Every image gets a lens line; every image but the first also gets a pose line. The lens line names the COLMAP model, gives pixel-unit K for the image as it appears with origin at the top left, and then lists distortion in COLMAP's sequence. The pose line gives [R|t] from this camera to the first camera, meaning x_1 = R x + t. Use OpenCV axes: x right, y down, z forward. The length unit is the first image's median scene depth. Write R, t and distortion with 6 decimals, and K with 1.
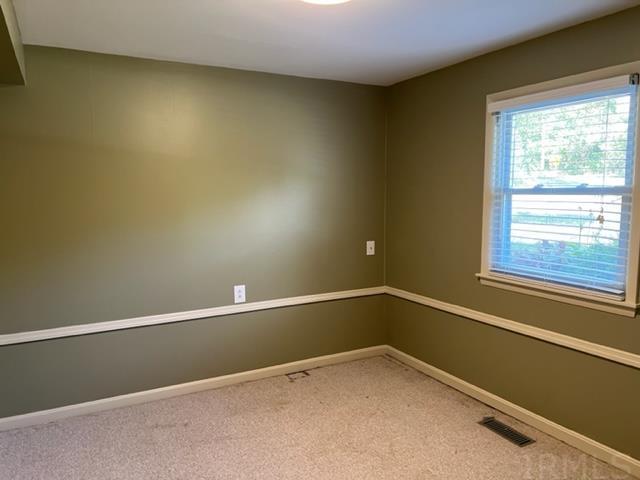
lens RADIAL K [[475.7, 0, 328.6], [0, 475.7, 238.6], [0, 0, 1]] dist [0.057383, -0.068446]
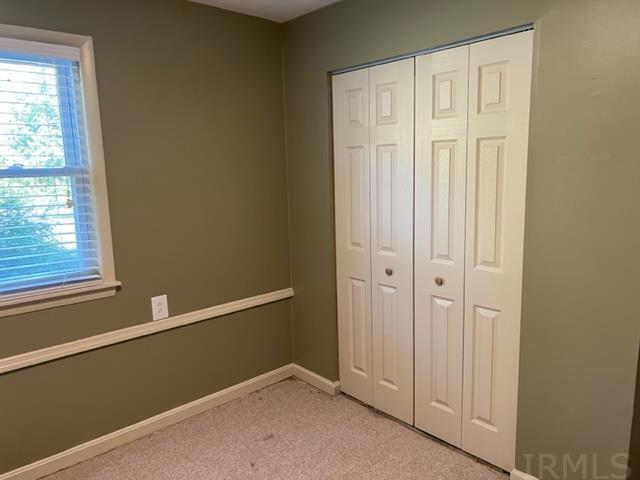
lens RADIAL K [[475.7, 0, 328.6], [0, 475.7, 238.6], [0, 0, 1]] dist [0.057383, -0.068446]
pose [[-0.224934, -0.138771, 0.964441, -0.425171], [0.120716, 0.978212, 0.168907, -0.070148], [-0.966867, 0.154417, -0.203281, 0.731899]]
